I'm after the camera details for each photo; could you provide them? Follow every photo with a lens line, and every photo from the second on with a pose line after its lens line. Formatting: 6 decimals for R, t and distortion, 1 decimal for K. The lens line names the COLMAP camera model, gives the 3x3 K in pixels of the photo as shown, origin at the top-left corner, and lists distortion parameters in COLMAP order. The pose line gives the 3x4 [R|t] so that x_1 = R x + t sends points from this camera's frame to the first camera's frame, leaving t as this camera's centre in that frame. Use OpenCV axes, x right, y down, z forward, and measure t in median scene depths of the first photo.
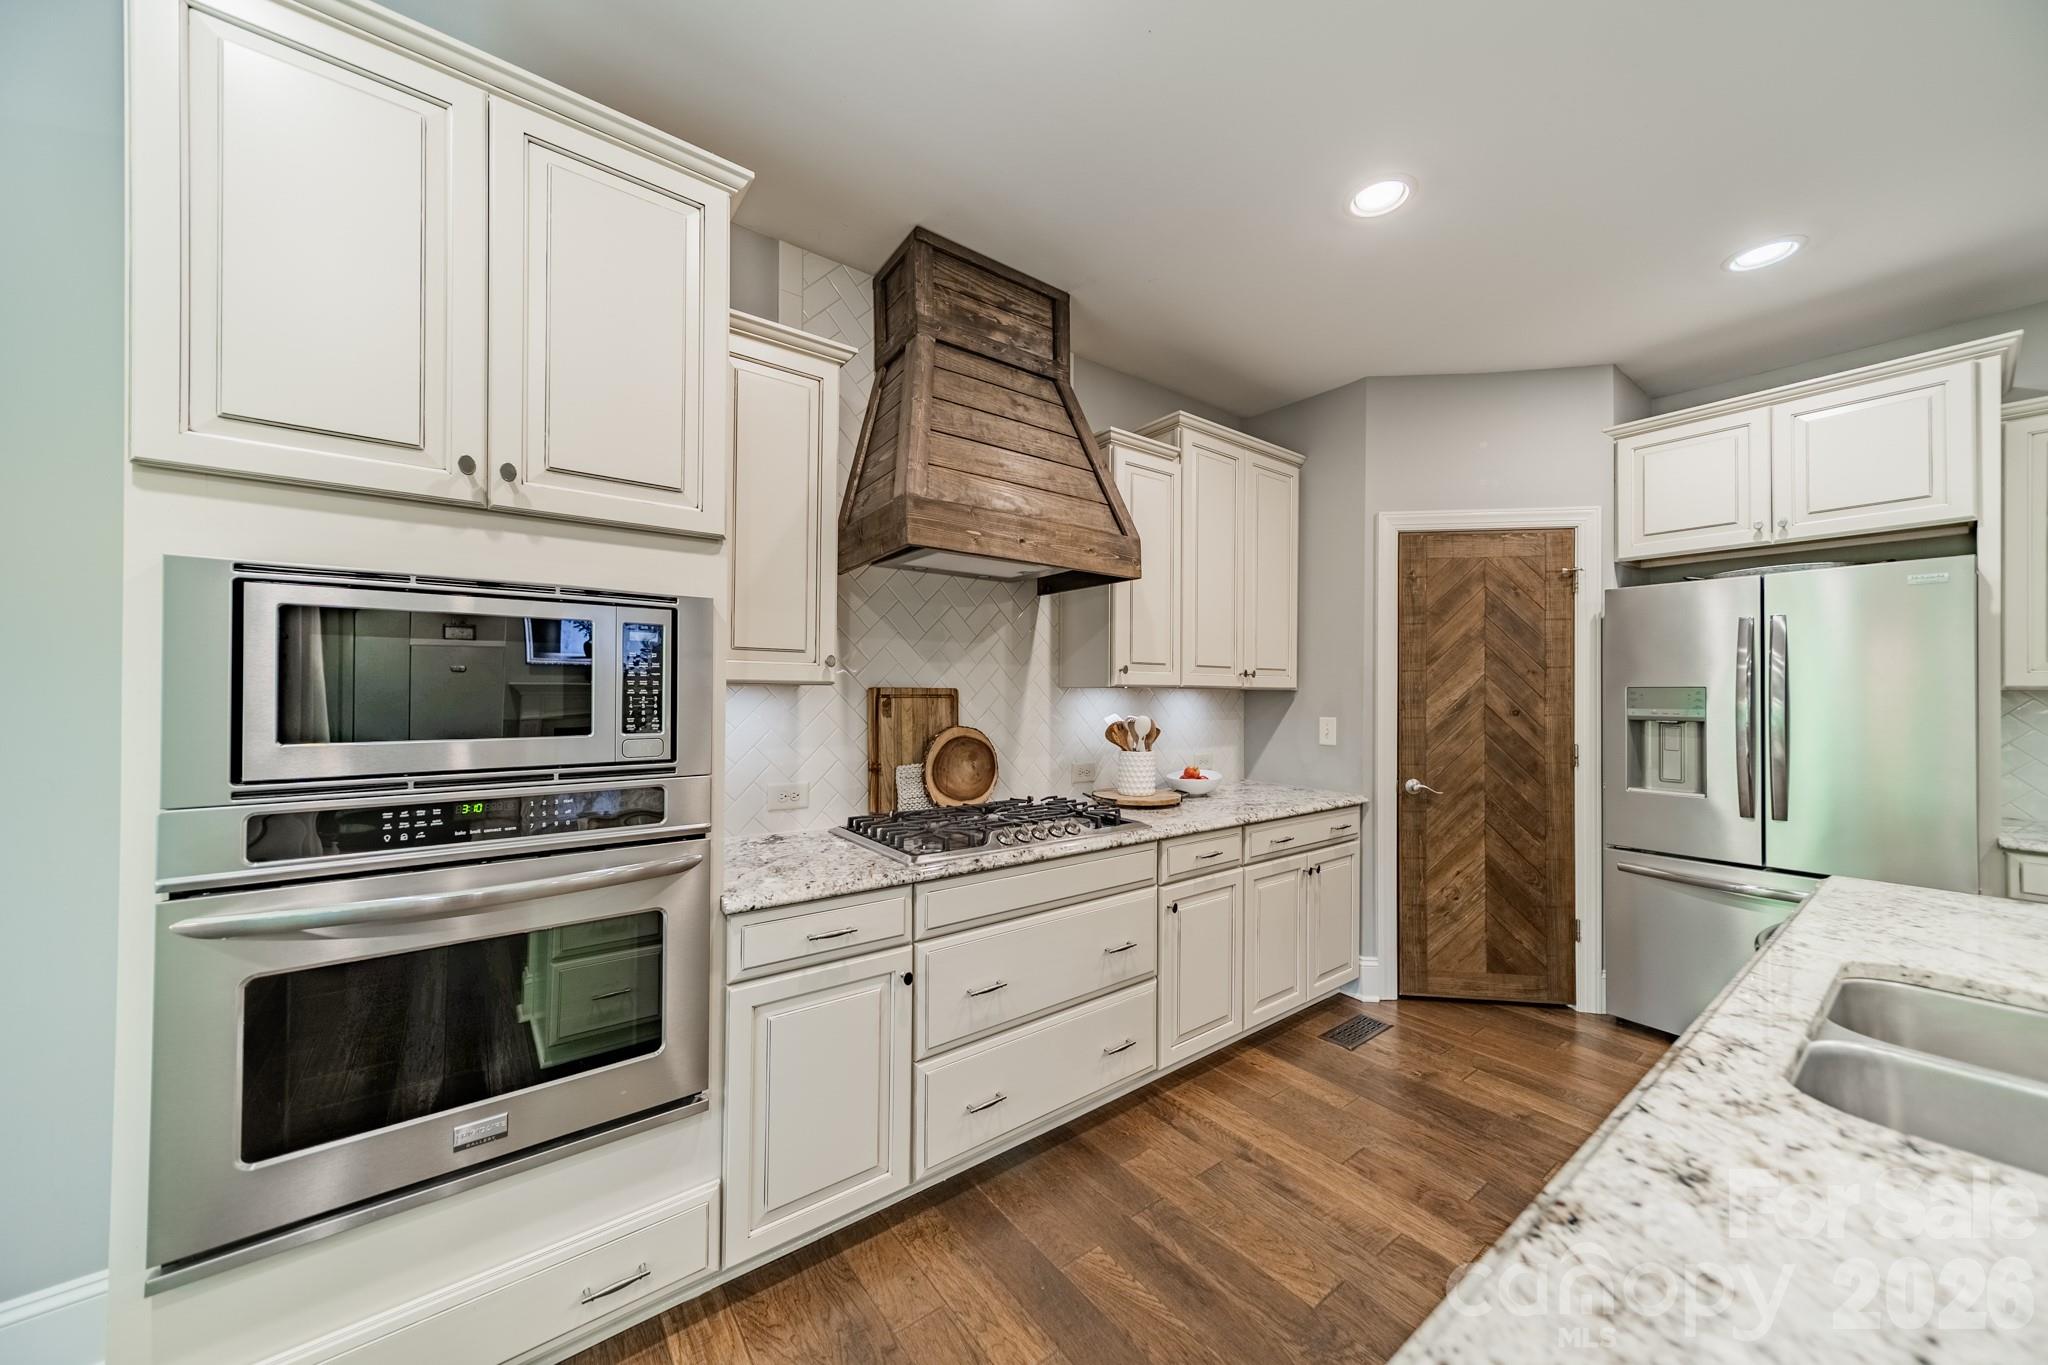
lens RADIAL K [[718.4, 0, 1027.0], [0, 718.4, 686.9], [0, 0, 1]] dist [0.007465, -0.000153]
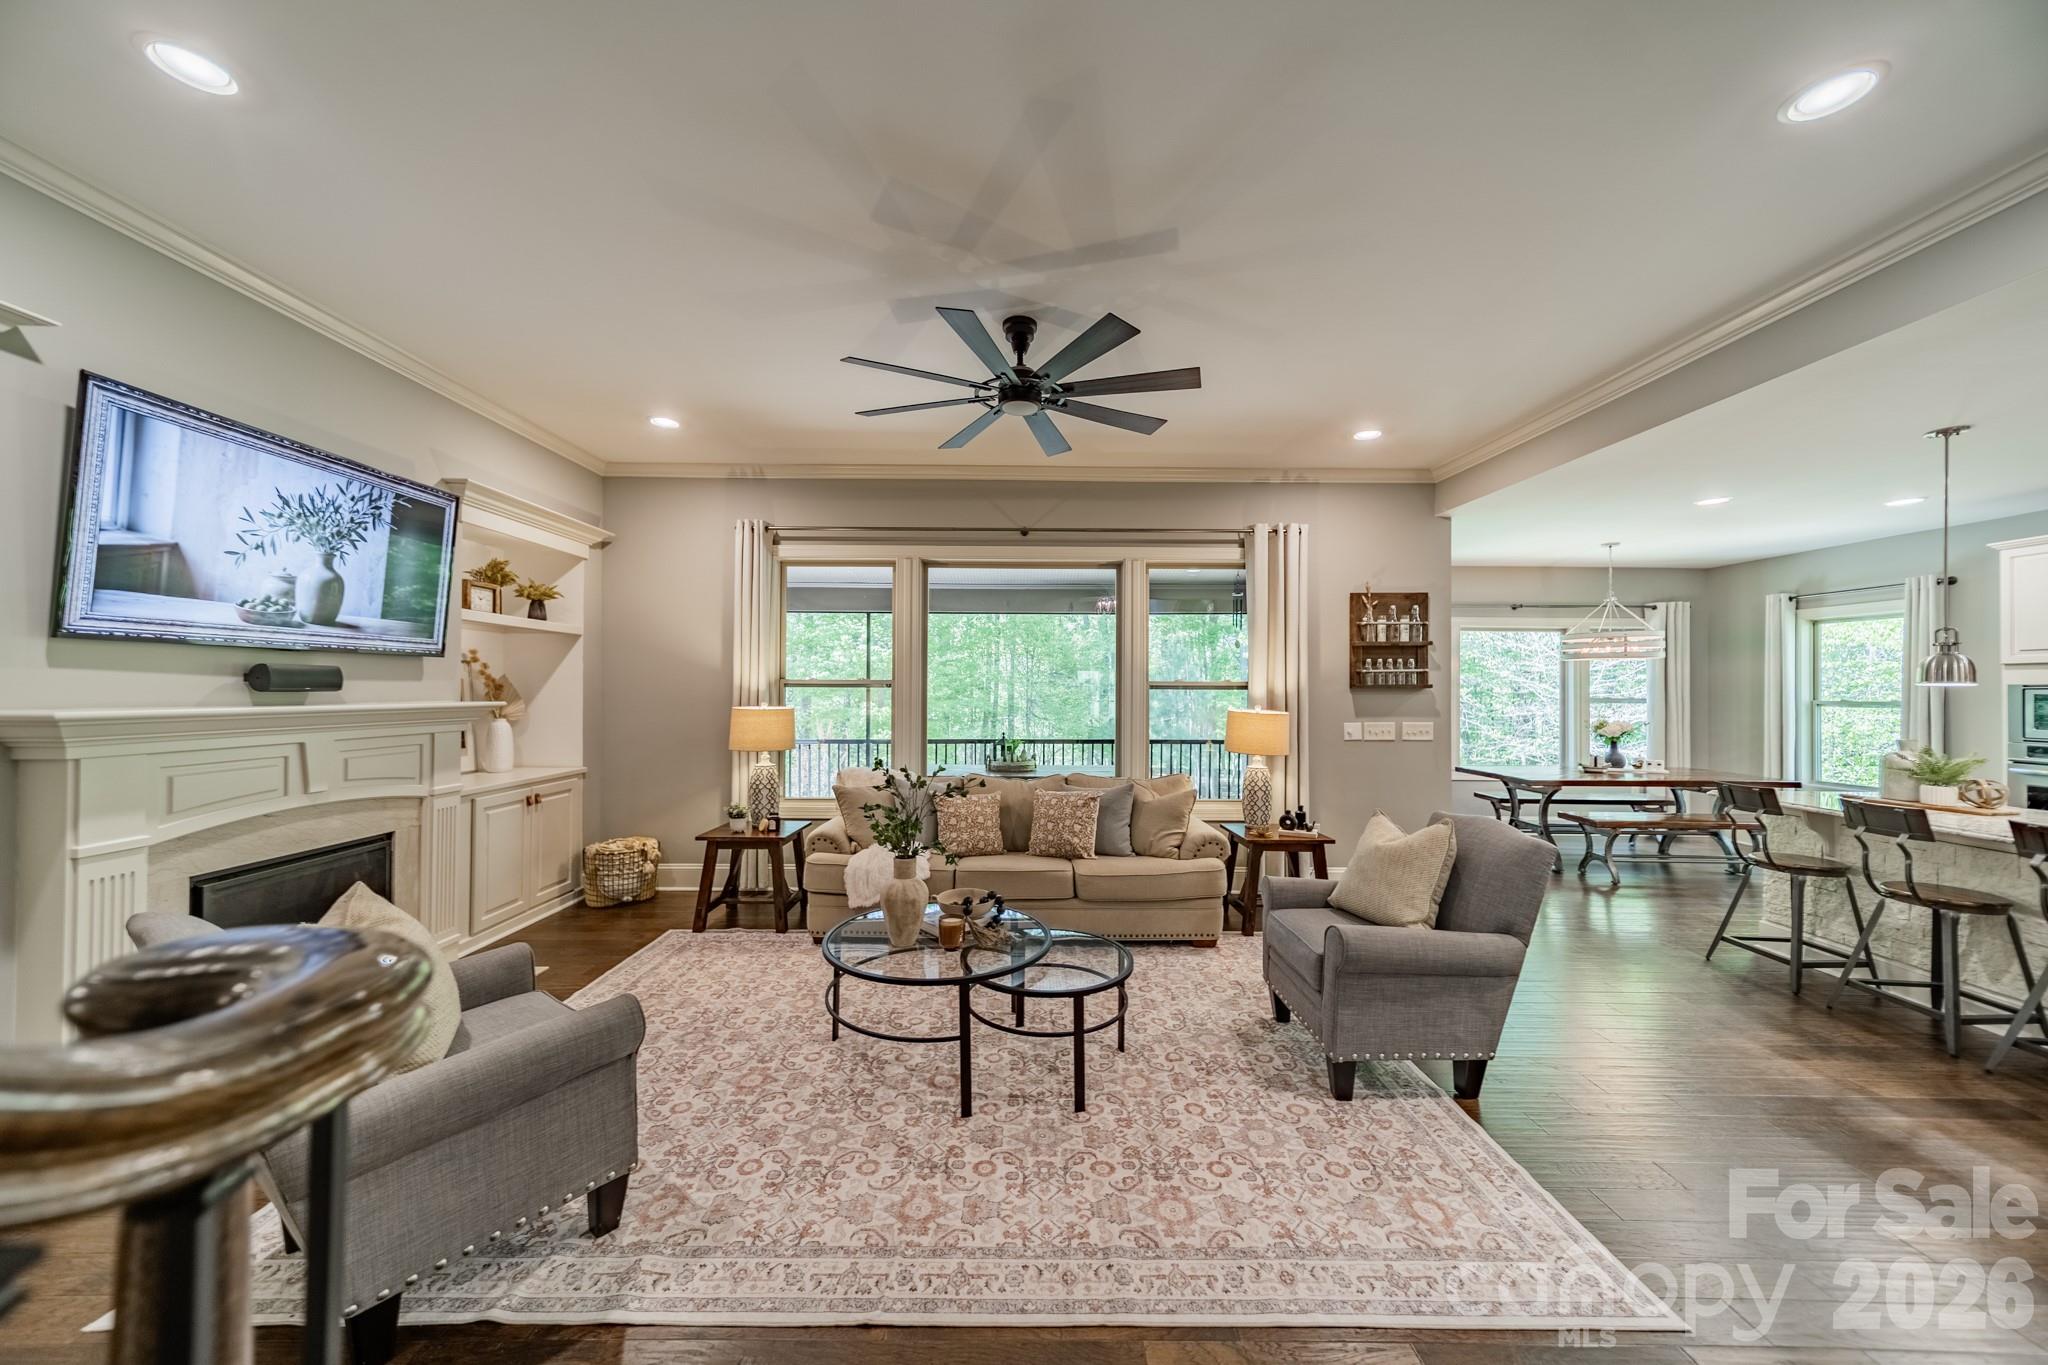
lens RADIAL K [[718.4, 0, 1023.6], [0, 718.4, 689.4], [0, 0, 1]] dist [0.007465, -0.000153]
pose [[-0.606479, -0.009267, -0.795046, 2.391564], [-0.006100, 0.999957, -0.007003, -0.033443], [0.795076, 0.000602, -0.606509, -0.434042]]
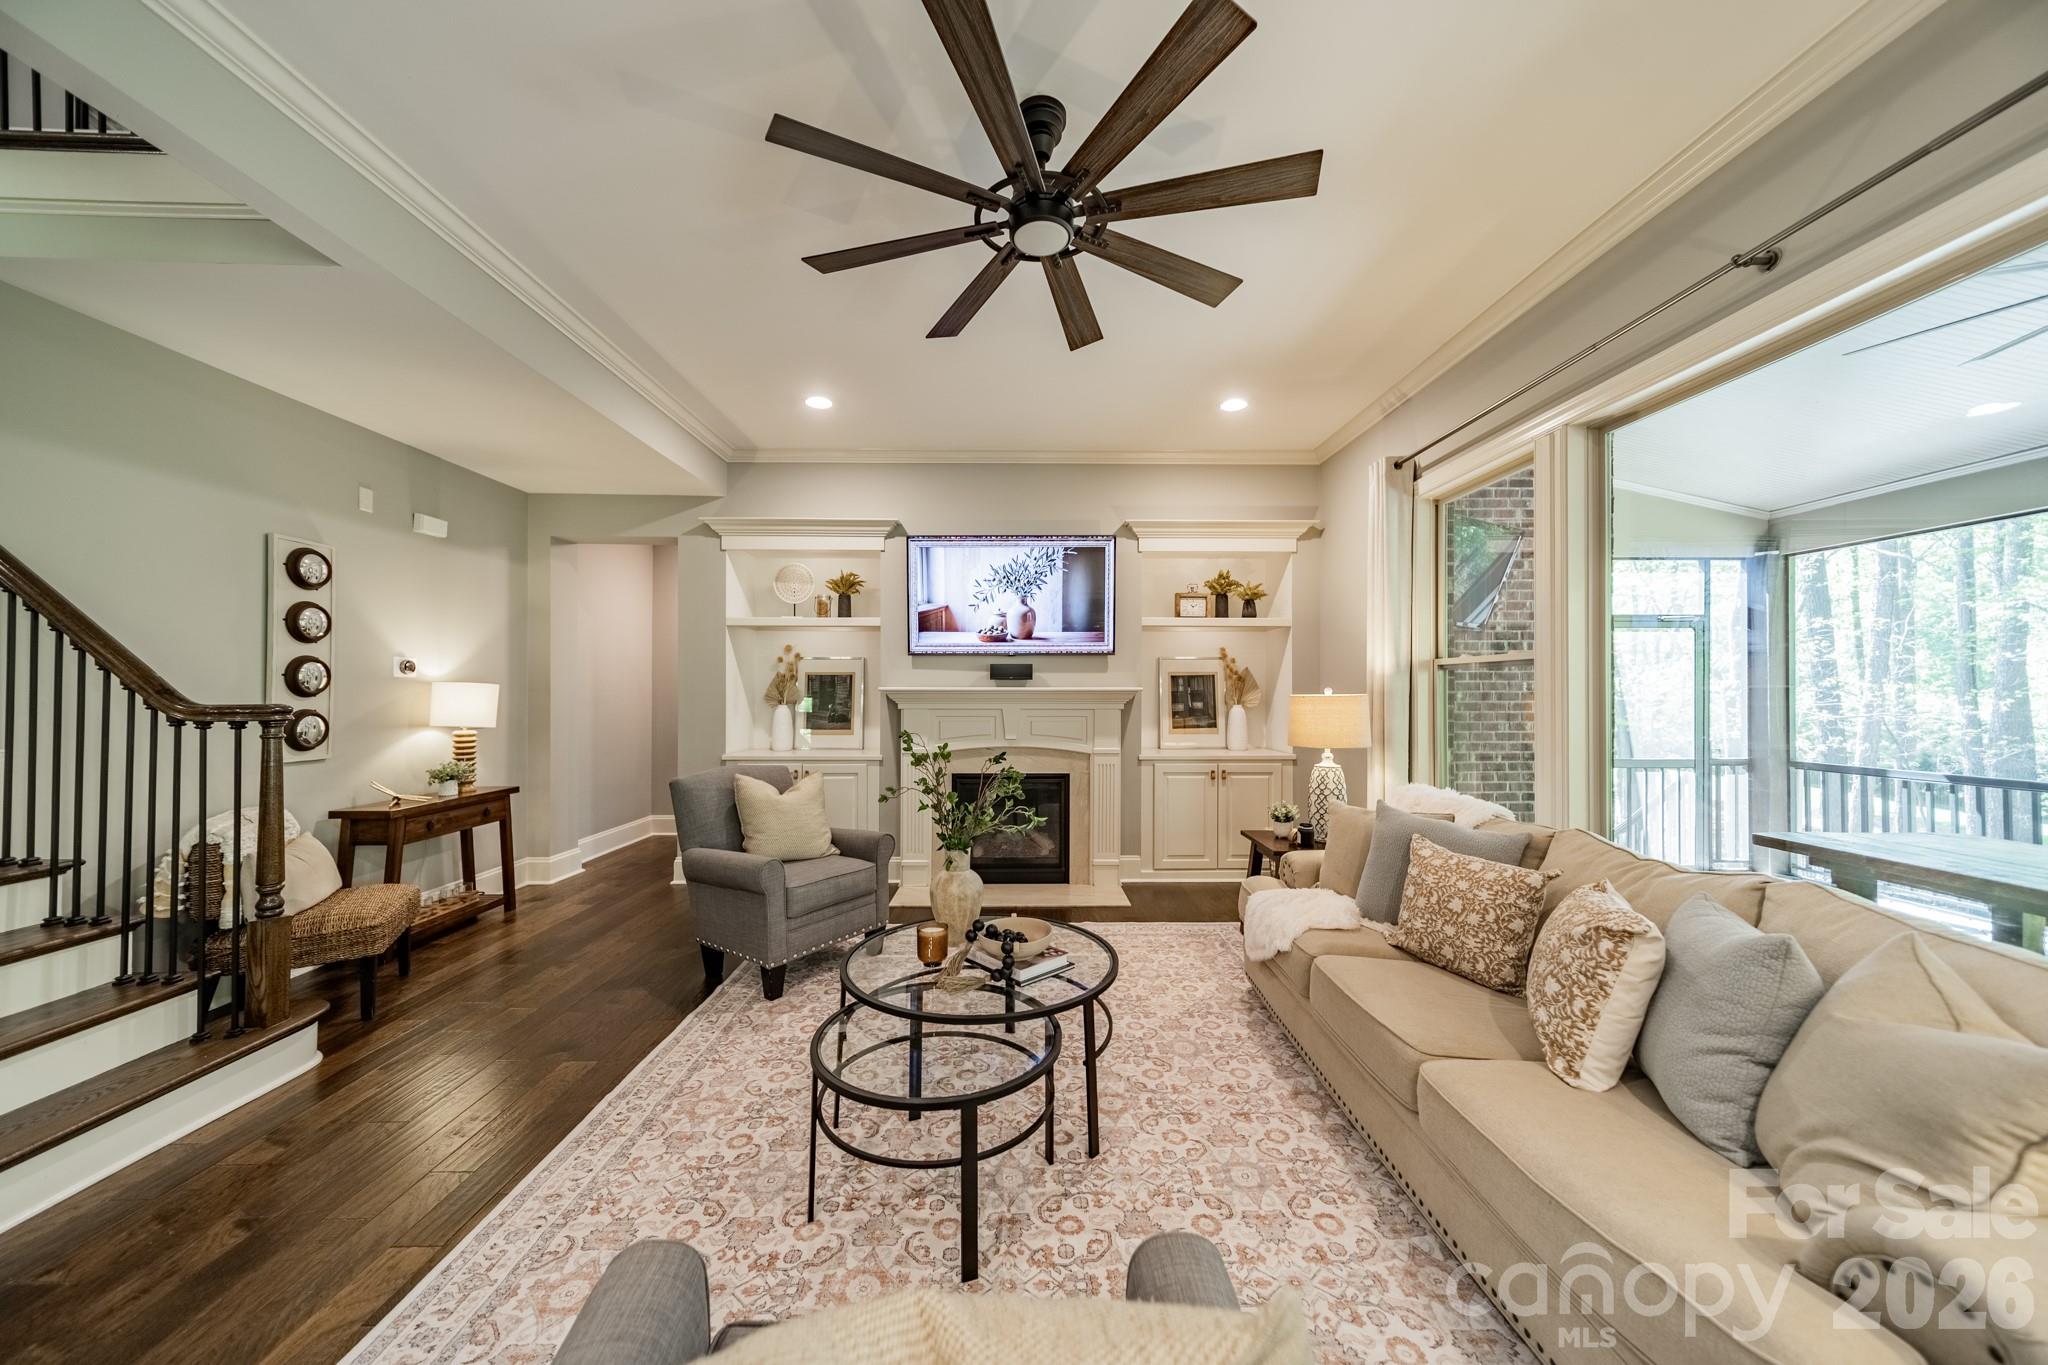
lens RADIAL K [[718.4, 0, 1025.9], [0, 718.4, 684.7], [0, 0, 1]] dist [0.007465, -0.000153]
pose [[-0.803620, 0.000413, 0.595142, 1.020697], [-0.007338, 0.999917, -0.010604, 0.001970], [-0.595097, -0.012889, -0.803551, -0.502679]]
